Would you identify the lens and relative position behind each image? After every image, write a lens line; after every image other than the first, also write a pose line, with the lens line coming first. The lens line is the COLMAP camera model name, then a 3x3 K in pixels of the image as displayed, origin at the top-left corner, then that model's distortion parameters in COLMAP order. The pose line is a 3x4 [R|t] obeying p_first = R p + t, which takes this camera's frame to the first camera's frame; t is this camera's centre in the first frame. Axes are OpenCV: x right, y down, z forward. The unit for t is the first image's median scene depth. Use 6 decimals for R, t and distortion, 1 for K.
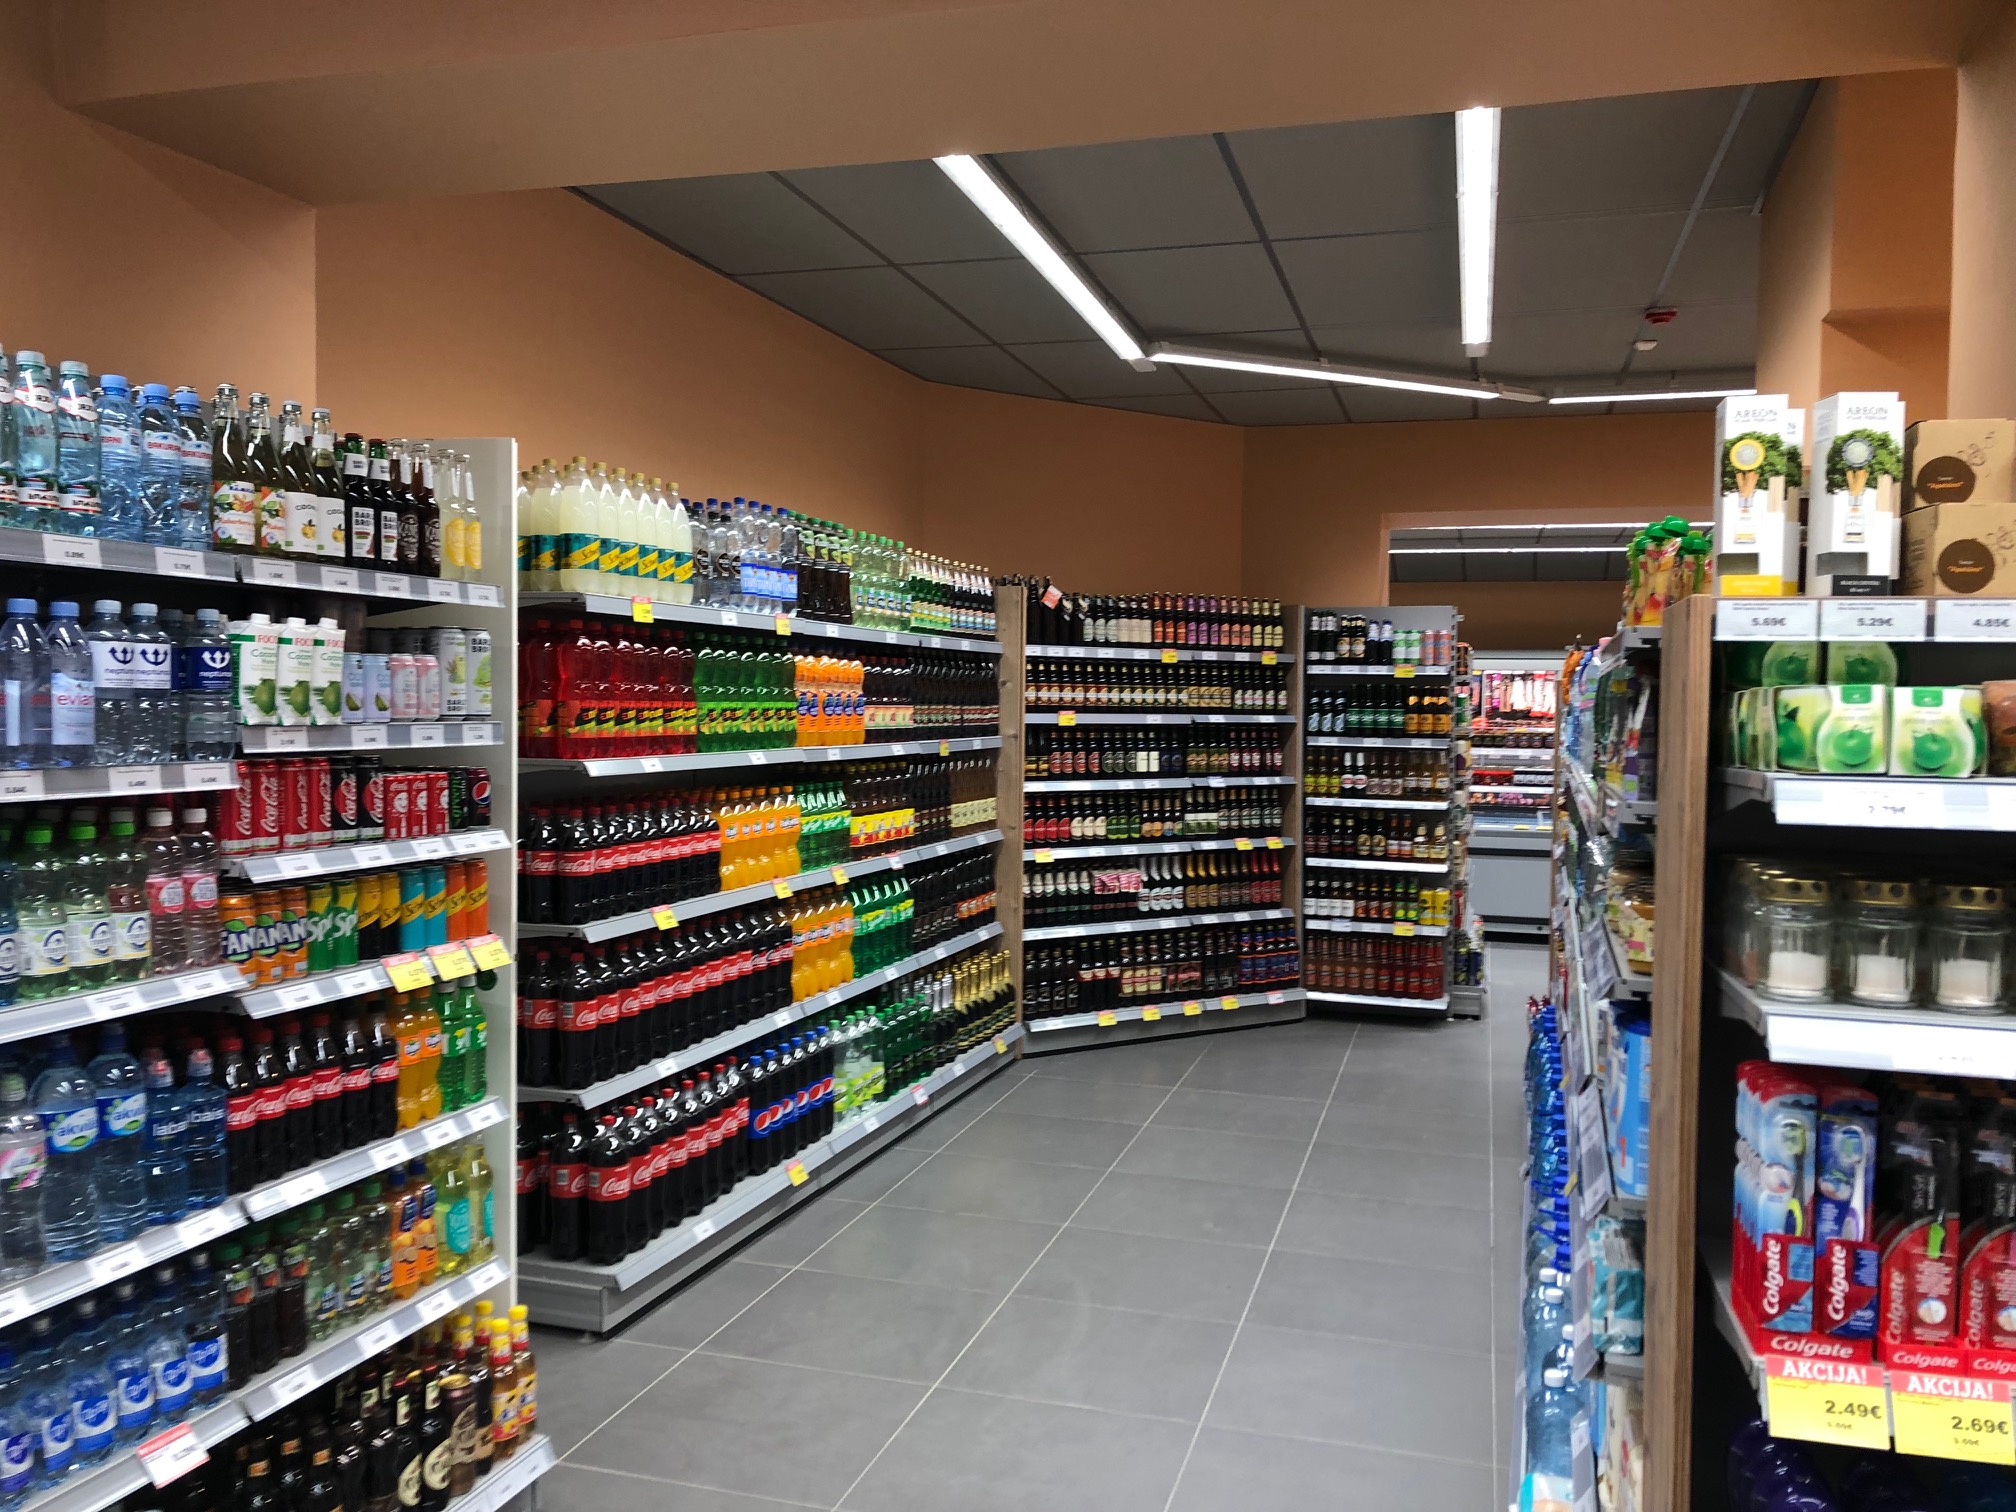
lens RADIAL K [[1648.1, 0, 1008.1], [0, 1648.1, 738.1], [0, 0, 1]] dist [0.045698, -0.023693]
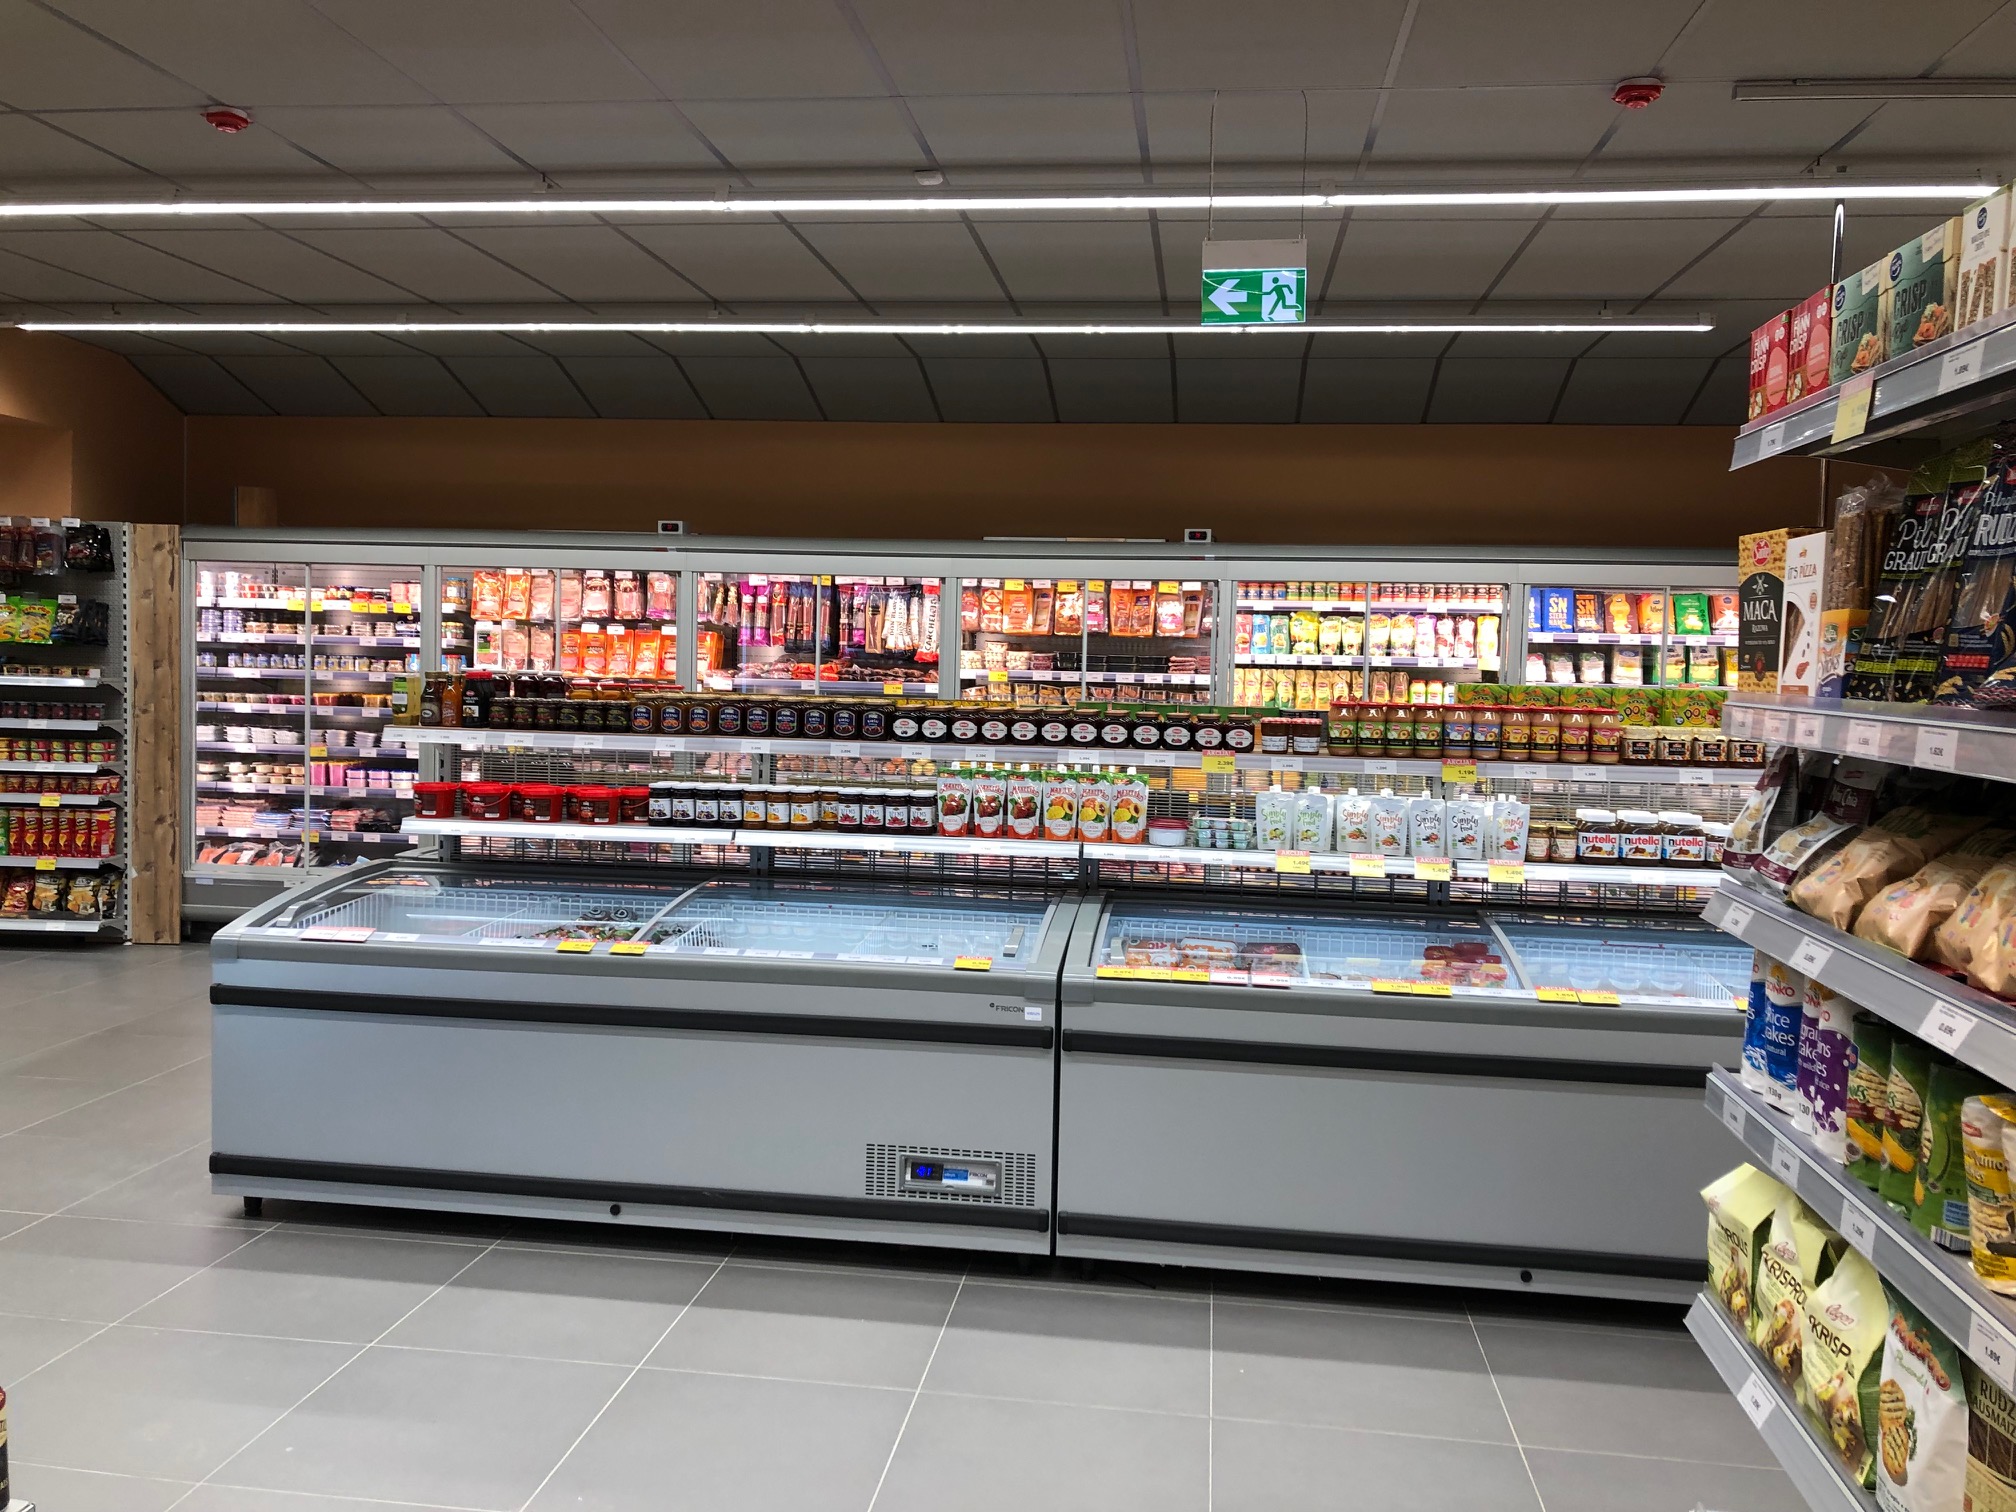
lens RADIAL K [[1648.1, 0, 1008.1], [0, 1648.1, 738.1], [0, 0, 1]] dist [0.045698, -0.023693]
pose [[0.985608, -0.004086, 0.168998, 0.469585], [-0.001322, 0.999491, 0.031873, -0.009384], [-0.169042, -0.031638, 0.985101, 0.827819]]
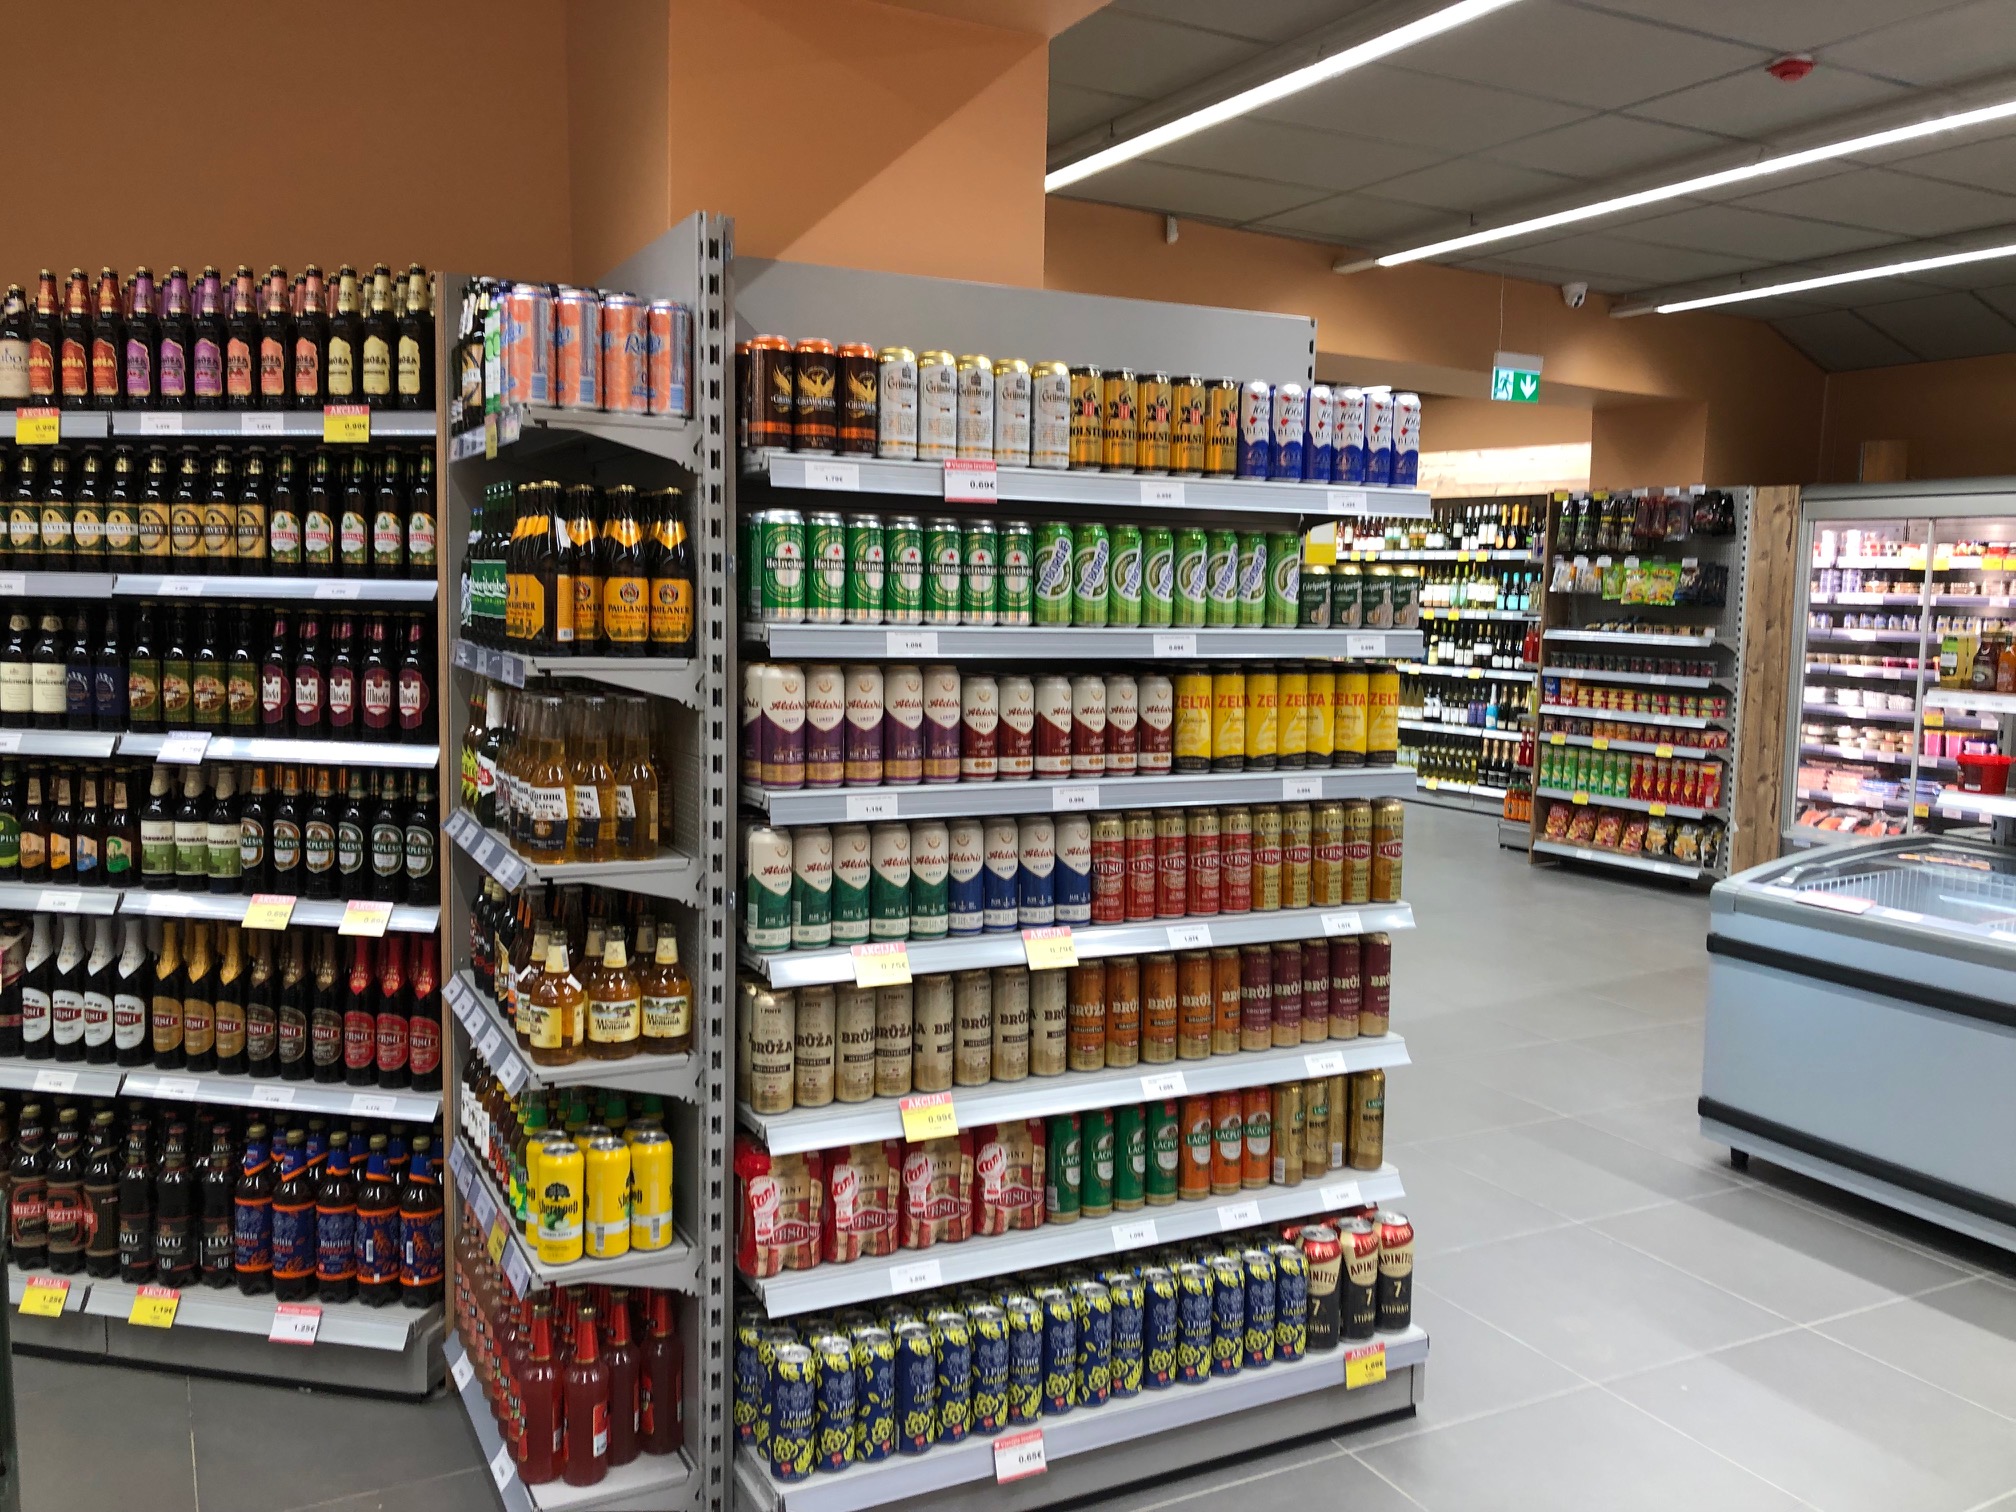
lens RADIAL K [[1678.0, 0, 1011.8], [0, 1678.0, 745.3], [0, 0, 1]] dist [0.030925, -0.005835]
pose [[0.705491, 0.064202, -0.705805, 0.543903], [-0.023893, 0.997477, 0.066851, -0.005509], [0.708316, -0.030299, 0.705244, 0.845848]]
